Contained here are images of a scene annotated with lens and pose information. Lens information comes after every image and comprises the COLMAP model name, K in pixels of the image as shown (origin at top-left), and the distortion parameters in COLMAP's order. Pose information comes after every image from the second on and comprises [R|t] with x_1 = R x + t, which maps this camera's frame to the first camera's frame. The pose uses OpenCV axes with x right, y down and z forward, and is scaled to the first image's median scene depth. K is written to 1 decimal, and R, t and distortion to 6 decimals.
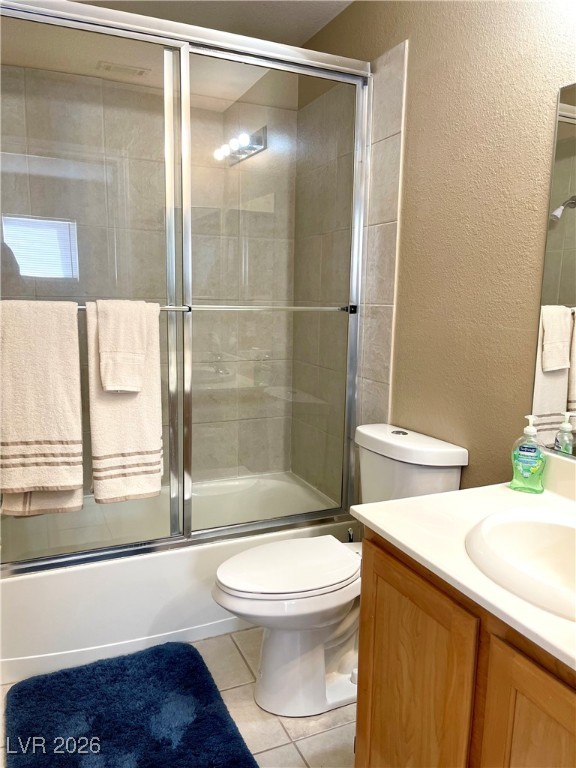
lens RADIAL K [[575.0, 0, 292.7], [0, 575.0, 386.2], [0, 0, 1]] dist [0.064179, -0.084683]
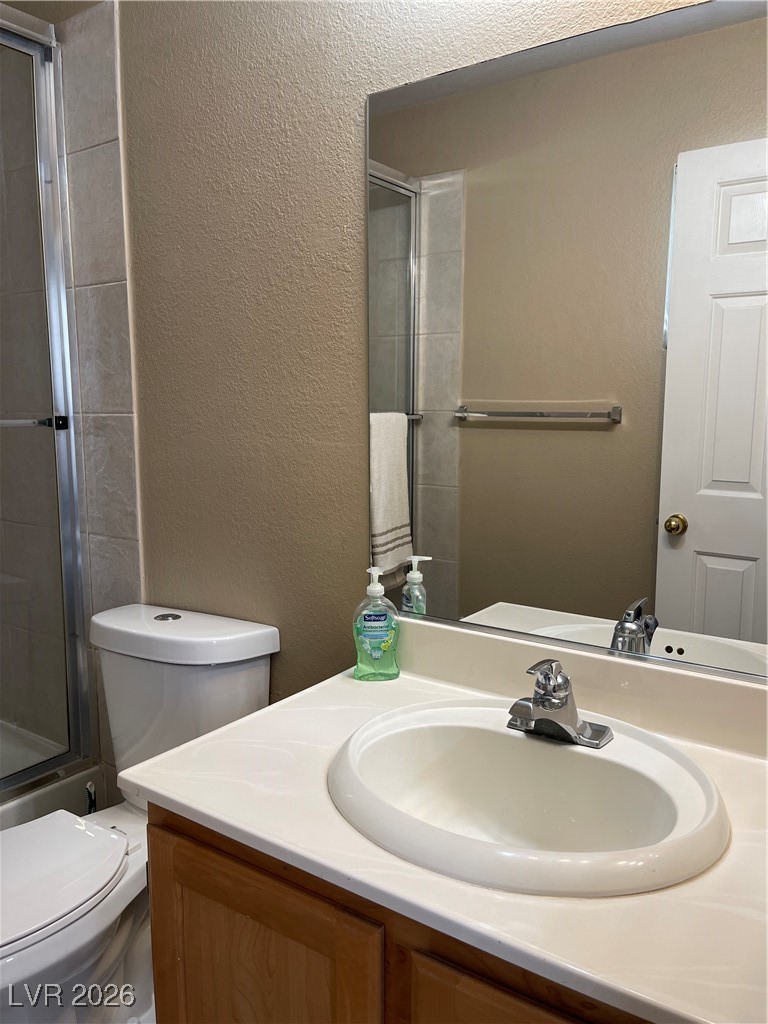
lens RADIAL K [[766.6, 0, 386.5], [0, 766.6, 511.5], [0, 0, 1]] dist [0.064179, -0.084683]
pose [[0.860174, -0.083863, 0.503059, -0.020677], [0.094489, 0.995516, 0.004393, -0.013500], [-0.501172, 0.043754, 0.864241, 0.149084]]
